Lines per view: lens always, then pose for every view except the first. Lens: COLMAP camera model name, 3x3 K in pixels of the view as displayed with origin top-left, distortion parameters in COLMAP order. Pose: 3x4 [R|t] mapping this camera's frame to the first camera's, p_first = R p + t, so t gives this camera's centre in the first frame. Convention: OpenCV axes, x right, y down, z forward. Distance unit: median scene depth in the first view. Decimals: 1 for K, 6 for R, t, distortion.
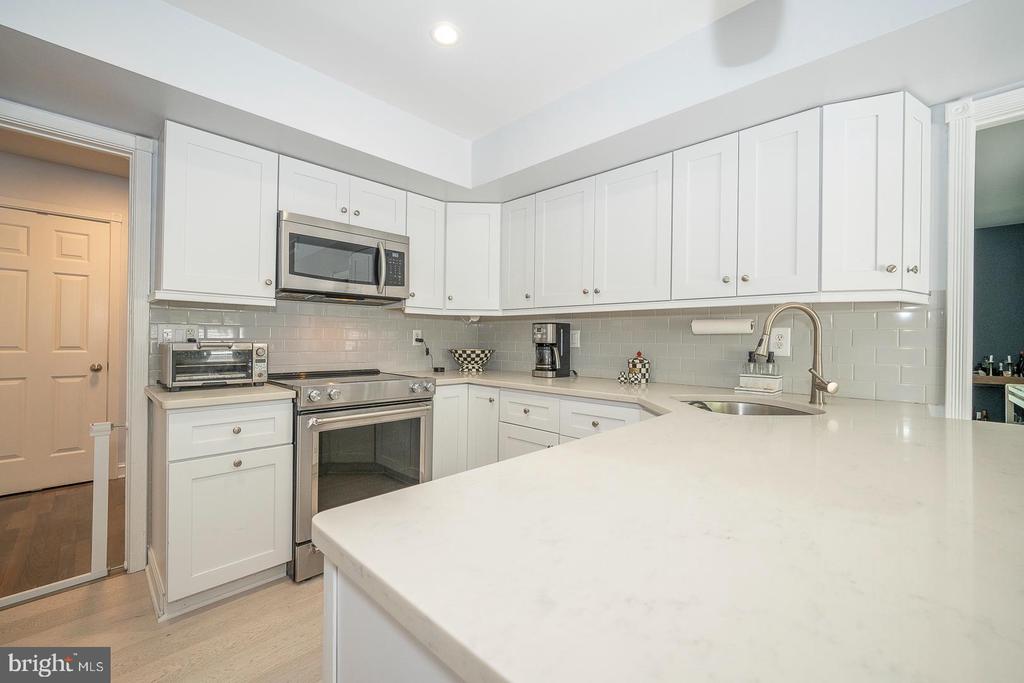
lens RADIAL K [[421.7, 0, 511.8], [0, 421.7, 335.0], [0, 0, 1]] dist [0.000046, -0.000024]
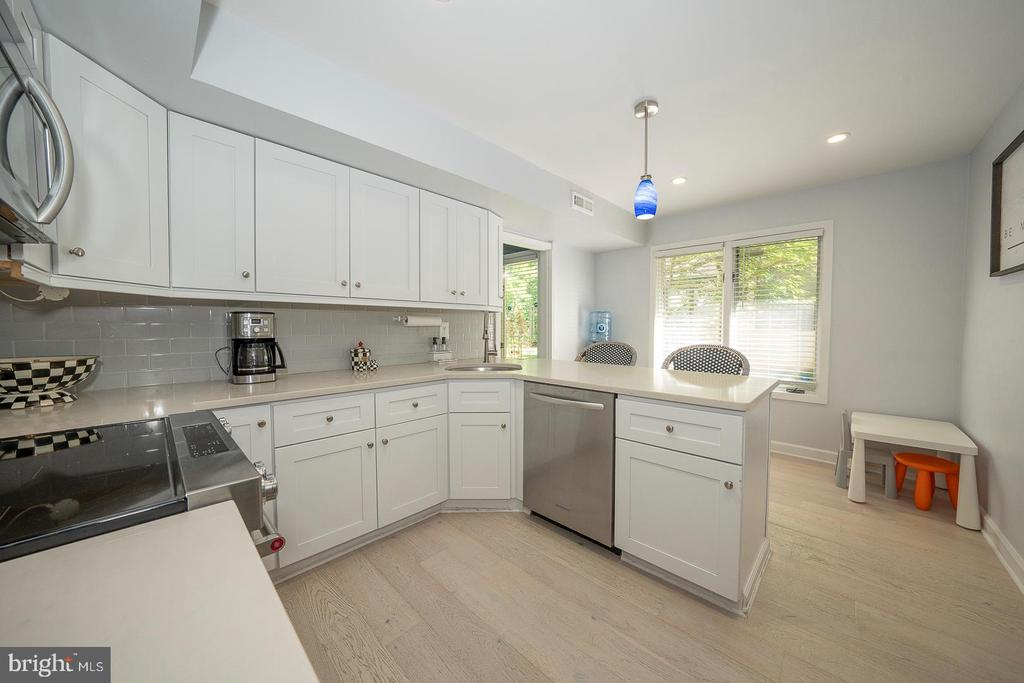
lens RADIAL K [[350.8, 0, 513.8], [0, 350.8, 337.1], [0, 0, 1]] dist [-0.019848, 0.000094]
pose [[-0.001348, -0.035215, 0.999379, -0.636829], [0.001555, 0.999378, 0.035217, -0.006259], [-0.999998, 0.001602, -0.001293, 0.616658]]
